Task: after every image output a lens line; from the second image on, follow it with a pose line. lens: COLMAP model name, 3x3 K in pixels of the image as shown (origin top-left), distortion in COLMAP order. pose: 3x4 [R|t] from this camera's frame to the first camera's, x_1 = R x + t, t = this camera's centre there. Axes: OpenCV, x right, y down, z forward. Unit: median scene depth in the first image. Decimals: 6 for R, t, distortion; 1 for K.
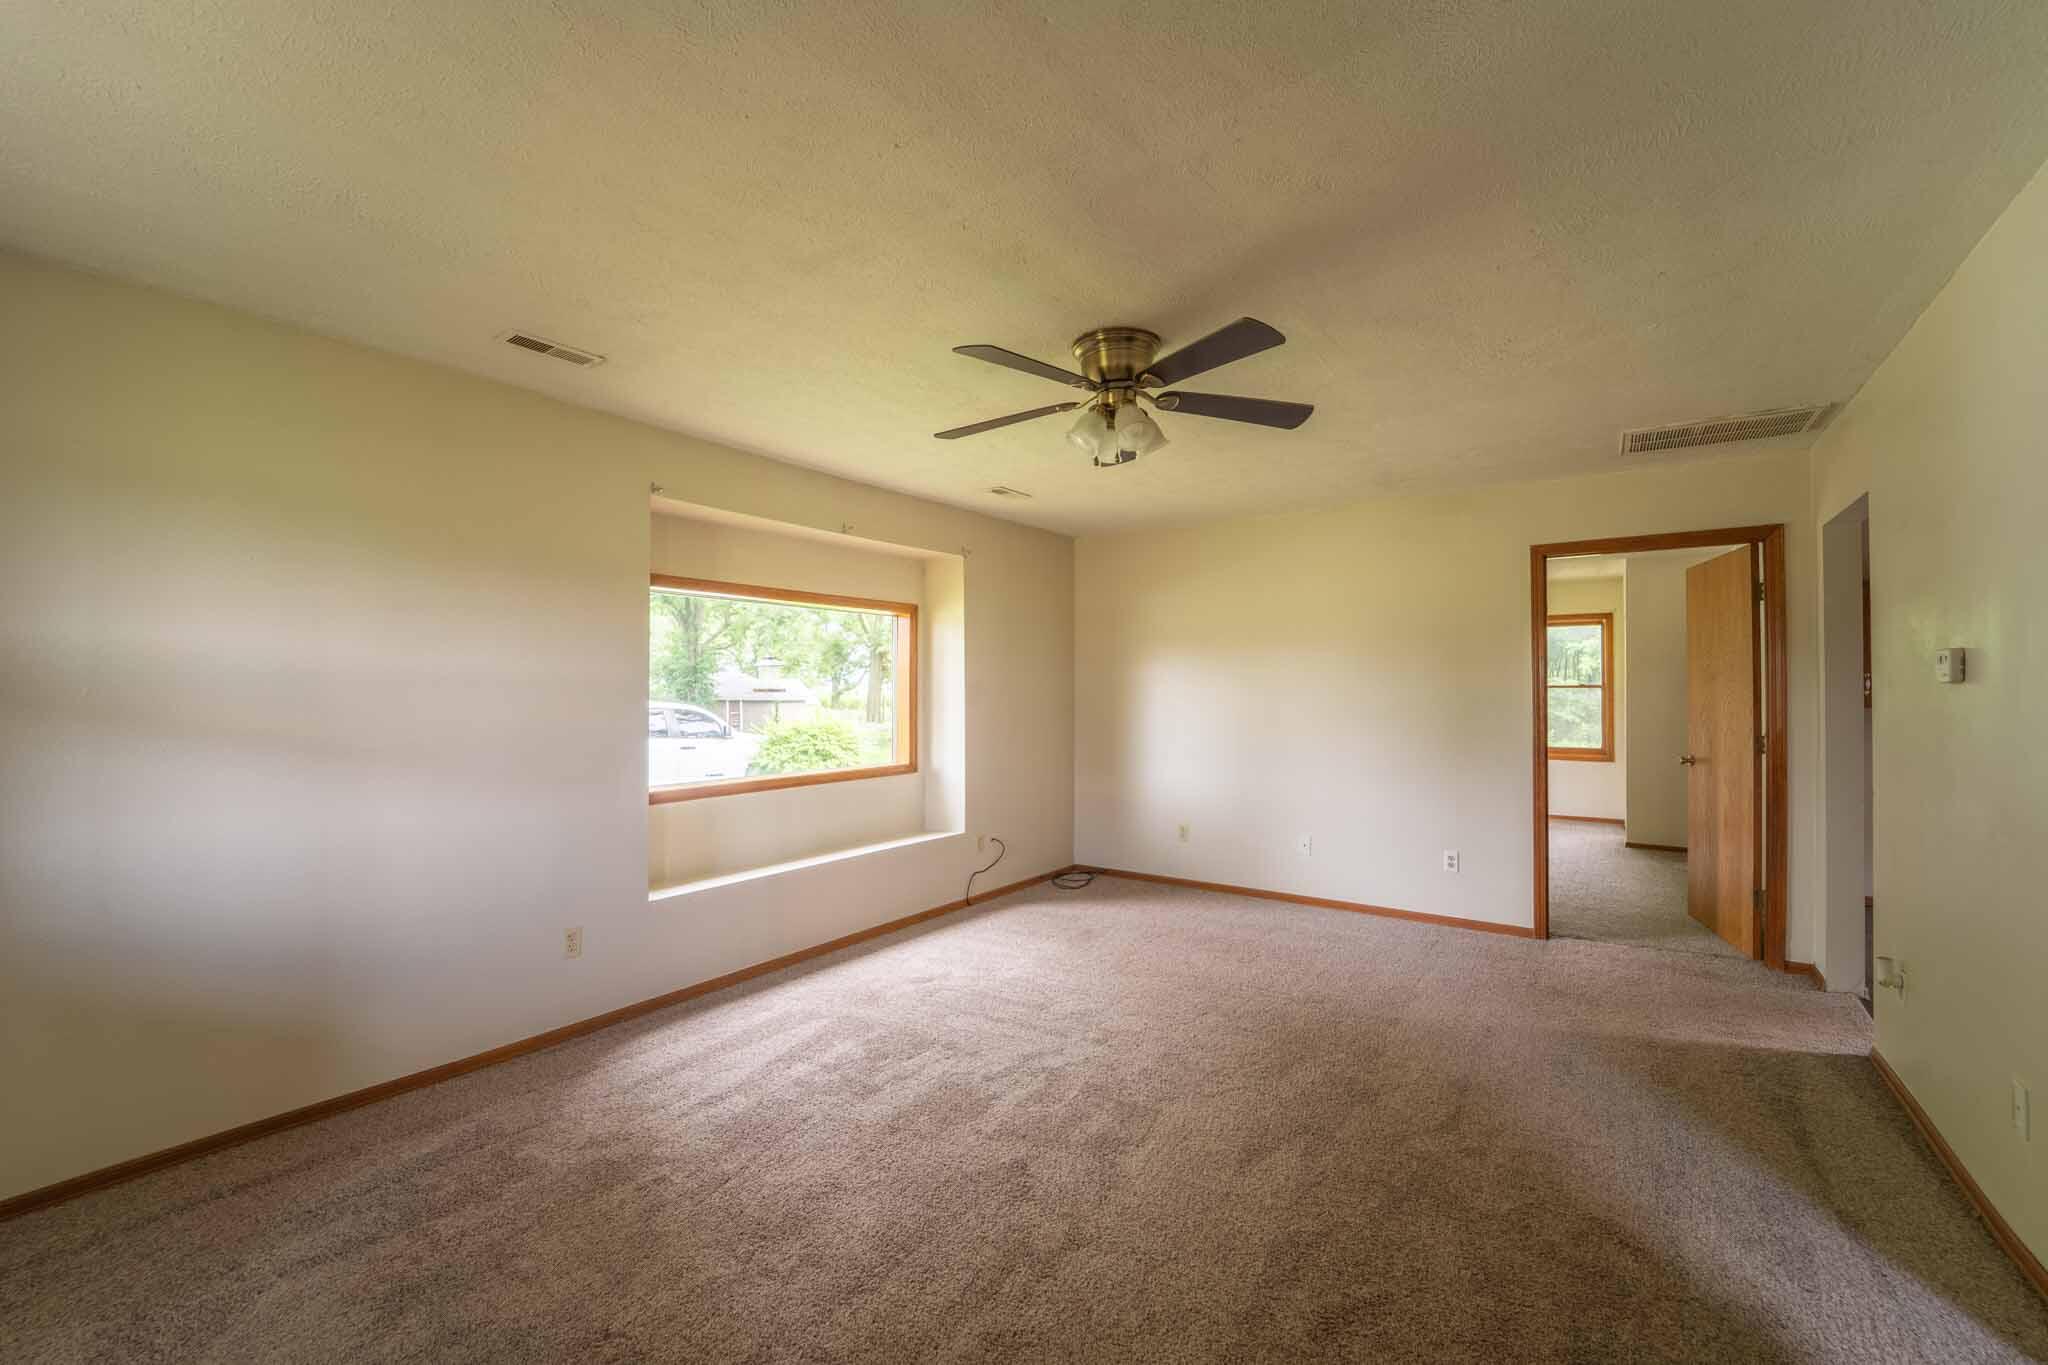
lens RADIAL K [[833.4, 0, 1024.0], [0, 833.4, 682.5], [0, 0, 1]] dist [-0.022293, 0.000004]
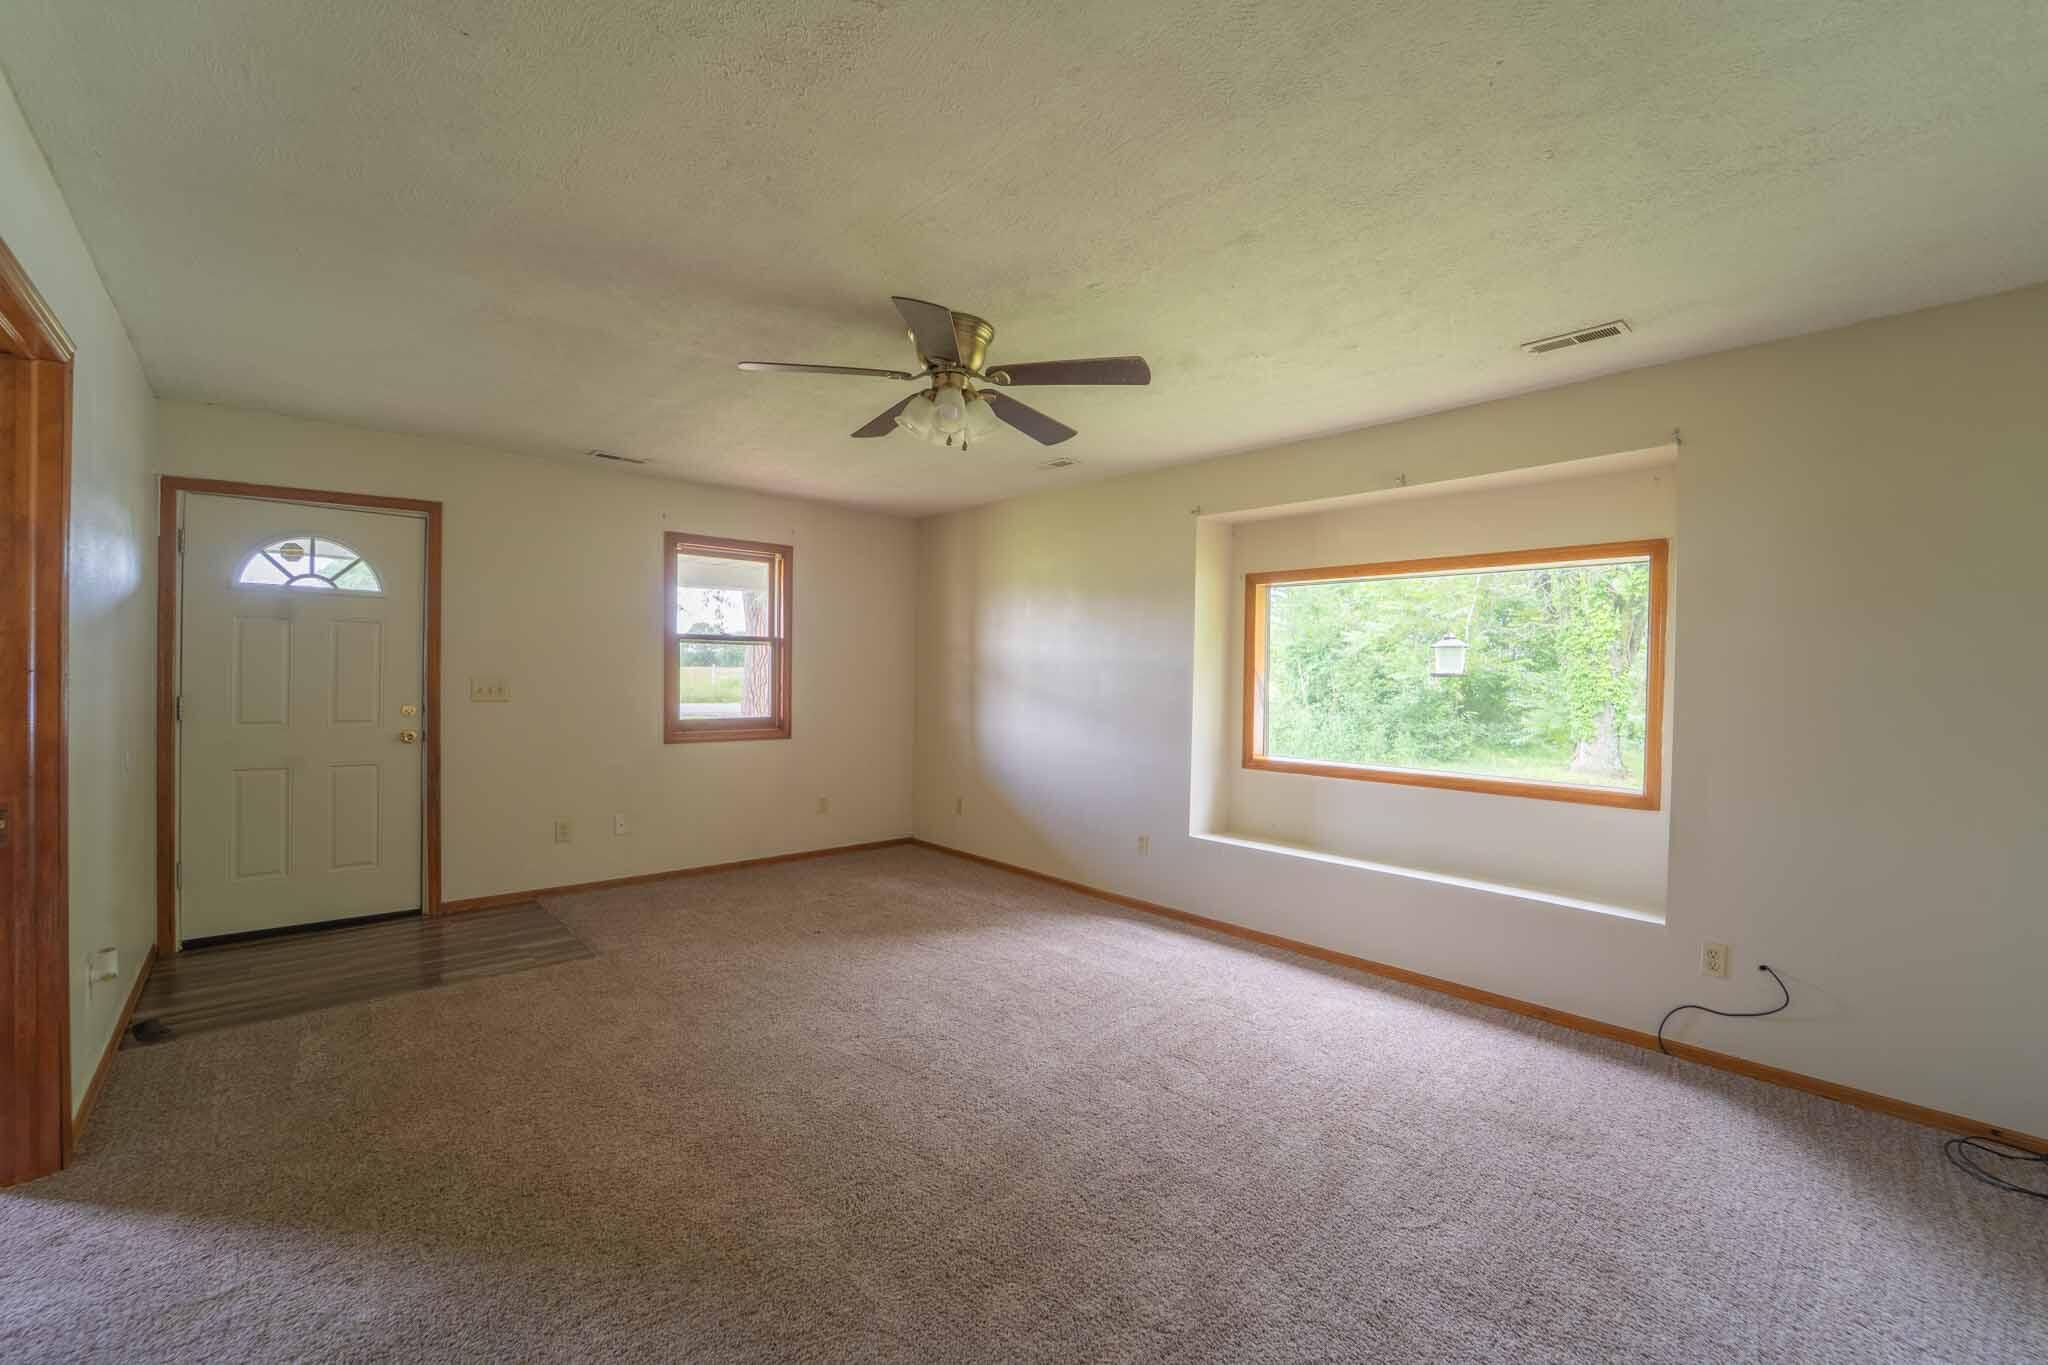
lens RADIAL K [[833.4, 0, 1024.0], [0, 833.4, 682.5], [0, 0, 1]] dist [-0.022293, 0.000004]
pose [[-0.208564, 0.008621, -0.977971, 0.785821], [-0.005410, 0.999936, 0.009968, 0.013702], [0.977994, 0.007370, -0.208504, 0.935062]]
